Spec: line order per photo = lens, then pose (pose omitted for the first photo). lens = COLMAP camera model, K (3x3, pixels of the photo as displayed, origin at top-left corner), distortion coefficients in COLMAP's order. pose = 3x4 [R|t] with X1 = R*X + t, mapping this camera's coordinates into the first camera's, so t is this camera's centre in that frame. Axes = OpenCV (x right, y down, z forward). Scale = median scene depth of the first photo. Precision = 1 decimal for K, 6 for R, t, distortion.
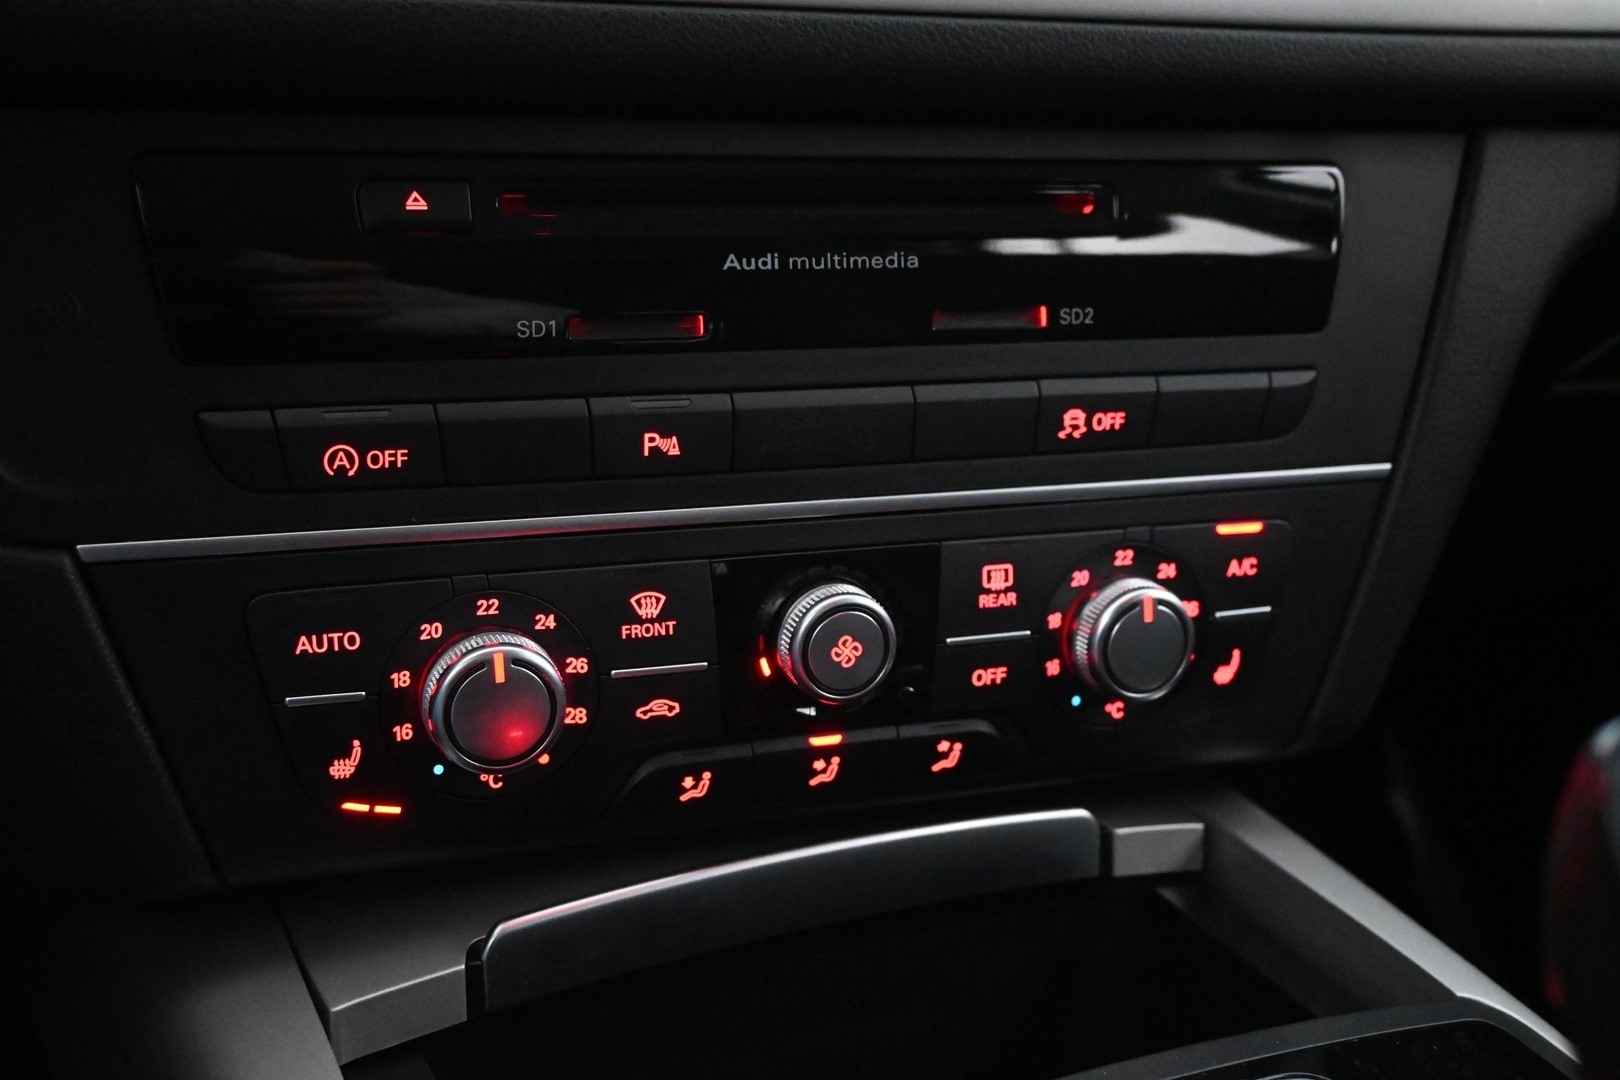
lens RADIAL K [[1711.3, 0, 807.9], [0, 1711.3, 536.7], [0, 0, 1]] dist [-0.002151, 0.000000]
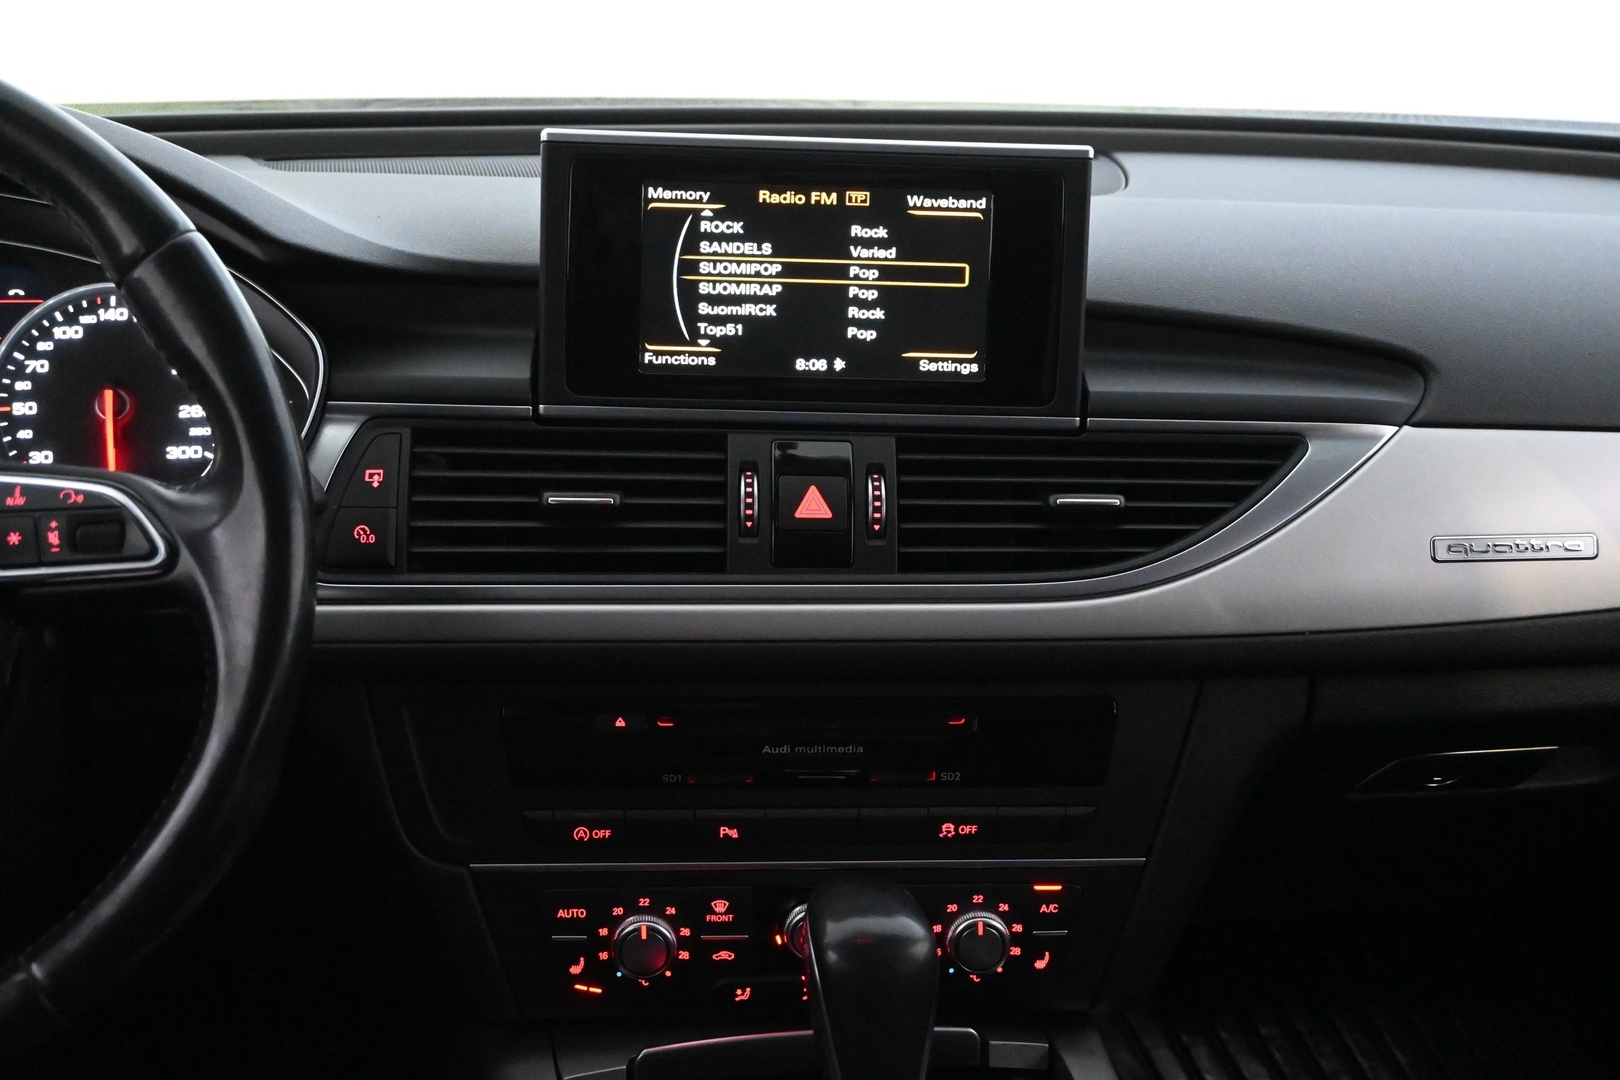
lens RADIAL K [[2459.7, 0, 817.3], [0, 2459.7, 541.8], [0, 0, 1]] dist [0.013843, 0.000000]
pose [[0.960651, 0.065203, -0.269998, 0.806767], [-0.066072, 0.997798, 0.005878, -0.431805], [0.269786, 0.012193, 0.962843, -1.880459]]
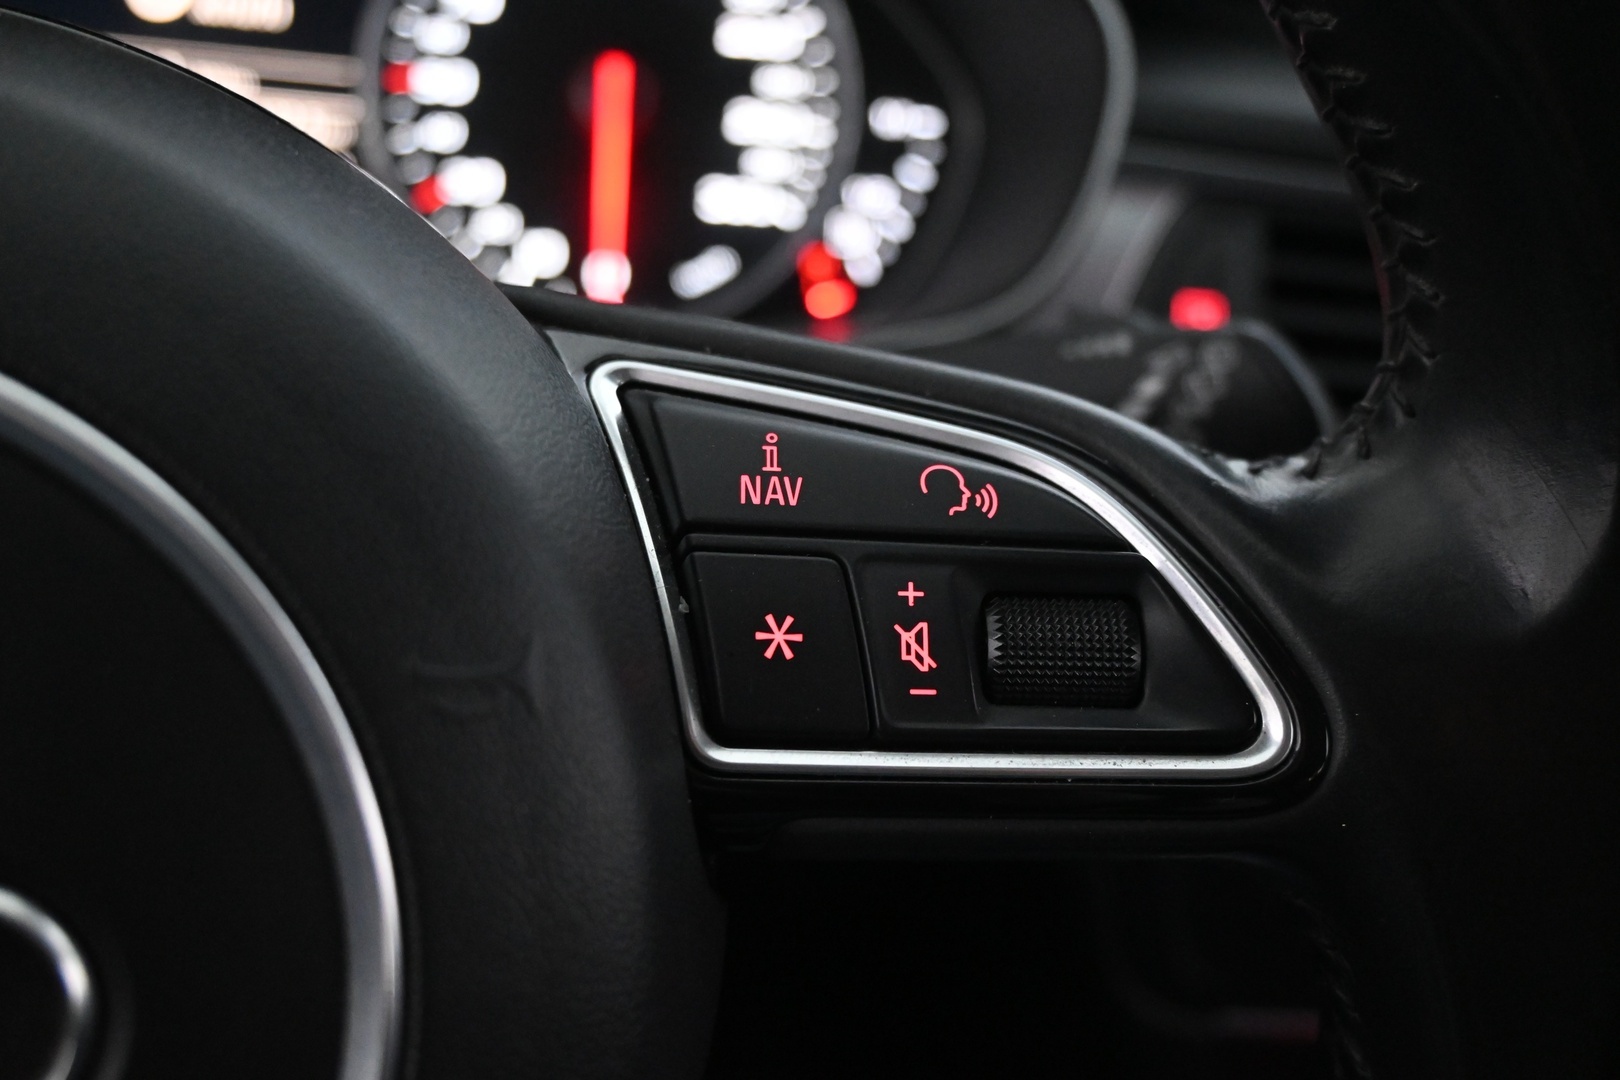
lens RADIAL K [[1640.6, 0, 815.0], [0, 1640.6, 546.7], [0, 0, 1]] dist [0.000747, 0.000000]
pose [[0.961499, 0.210721, -0.176396, -0.511069], [-0.172250, 0.962273, 0.210622, -0.489992], [0.214124, -0.172128, 0.961521, -0.205465]]
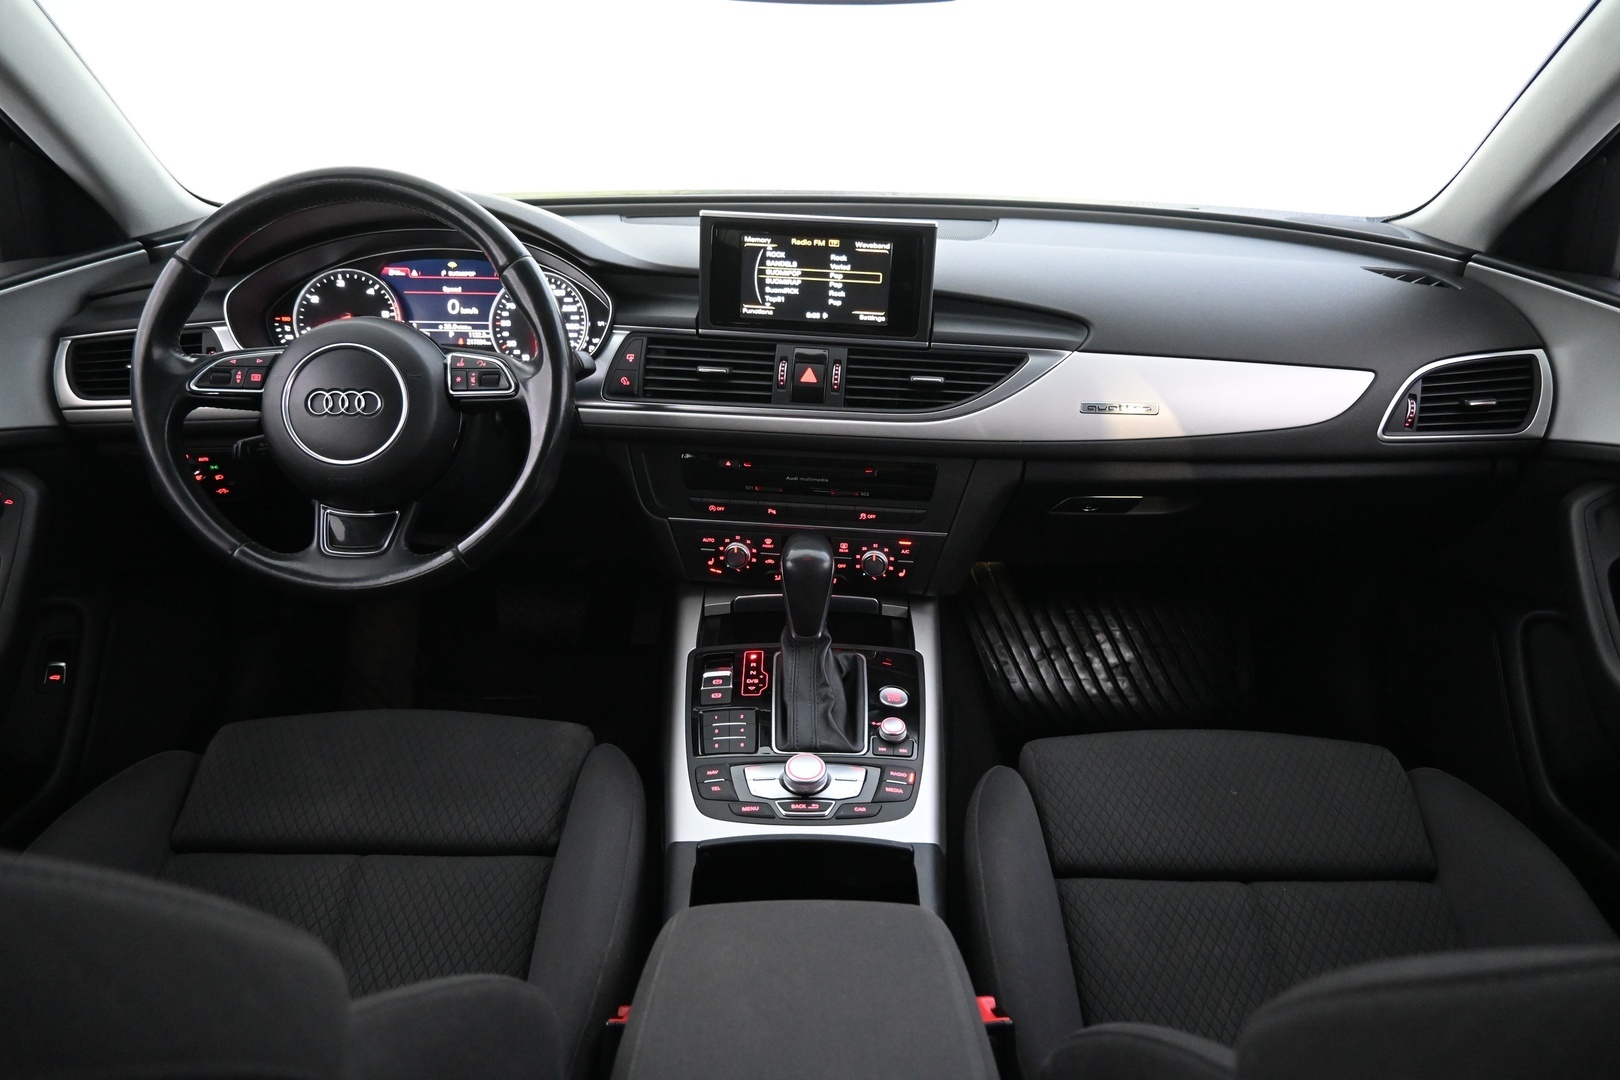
lens RADIAL K [[1099.0, 0, 809.8], [0, 1099.0, 547.1], [0, 0, 1]] dist [-0.003788, -0.008030]
pose [[0.889965, 0.170018, -0.423150, 1.405670], [-0.104021, 0.979125, 0.174627, -0.528579], [0.444006, -0.111396, 0.889072, -1.862113]]
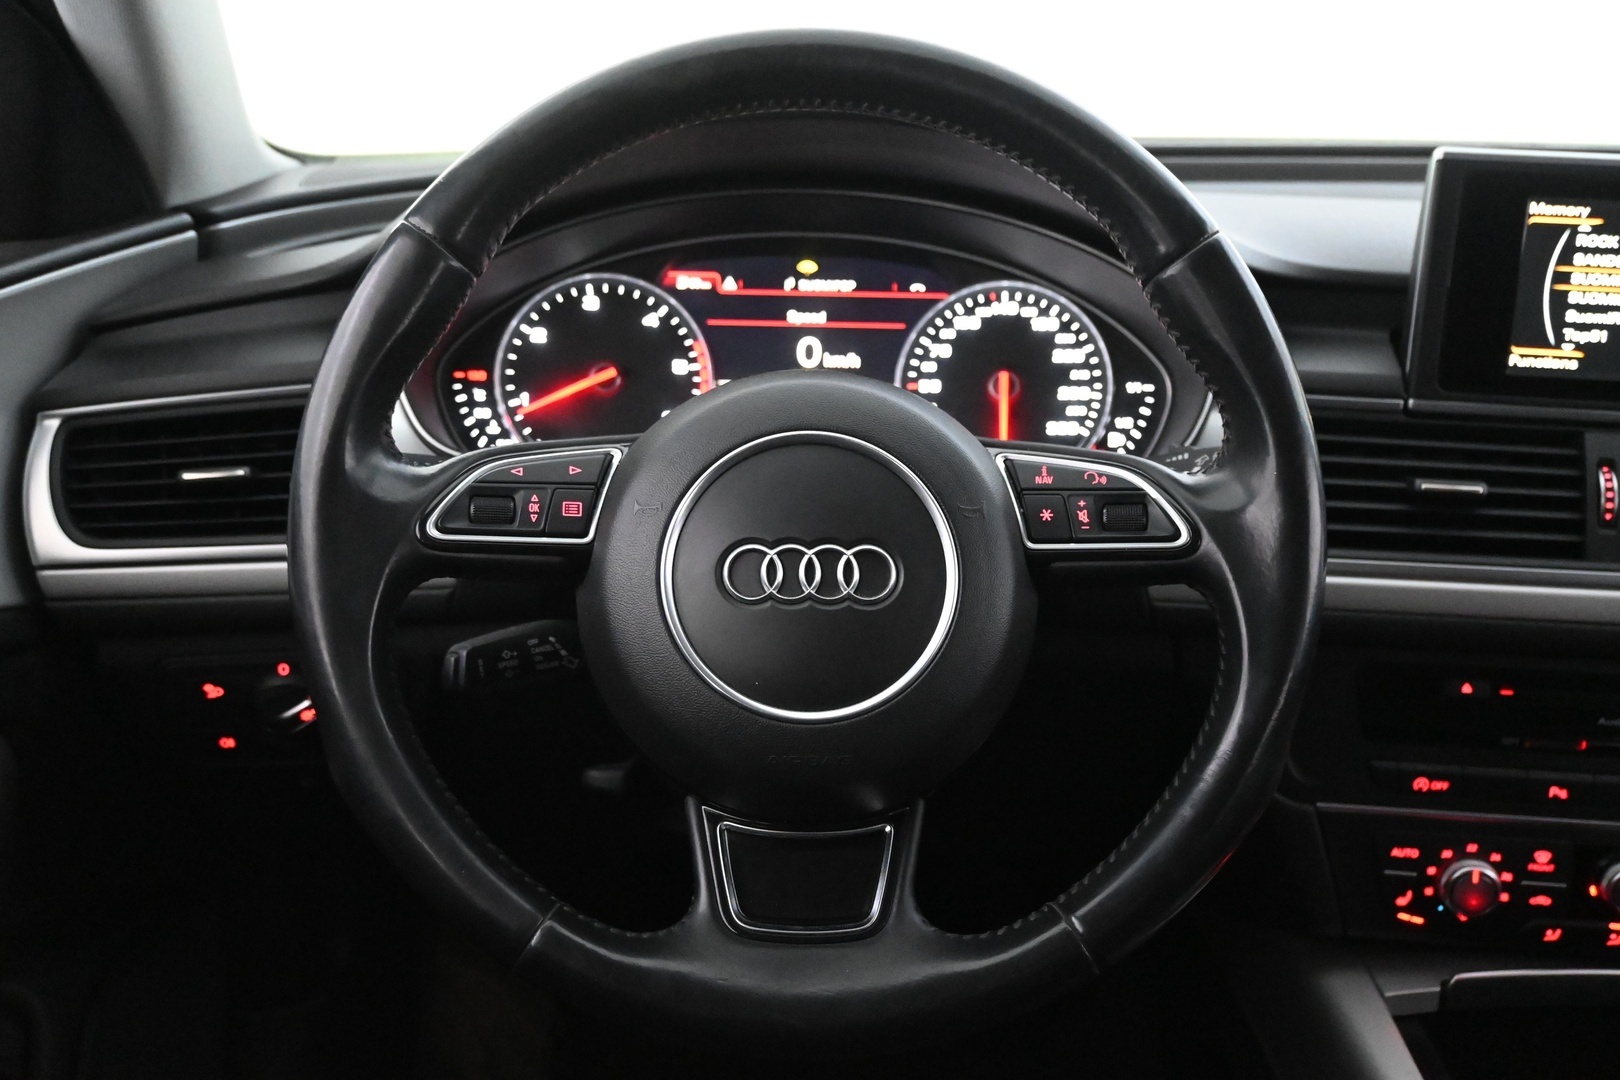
lens RADIAL K [[1640.6, 0, 809.1], [0, 1640.6, 544.5], [0, 0, 1]] dist [0.000747, 0.000000]
pose [[0.888838, 0.126248, -0.440486, -0.050313], [-0.106187, 0.991878, 0.070012, -0.433172], [0.445748, -0.015456, 0.895025, -1.442494]]
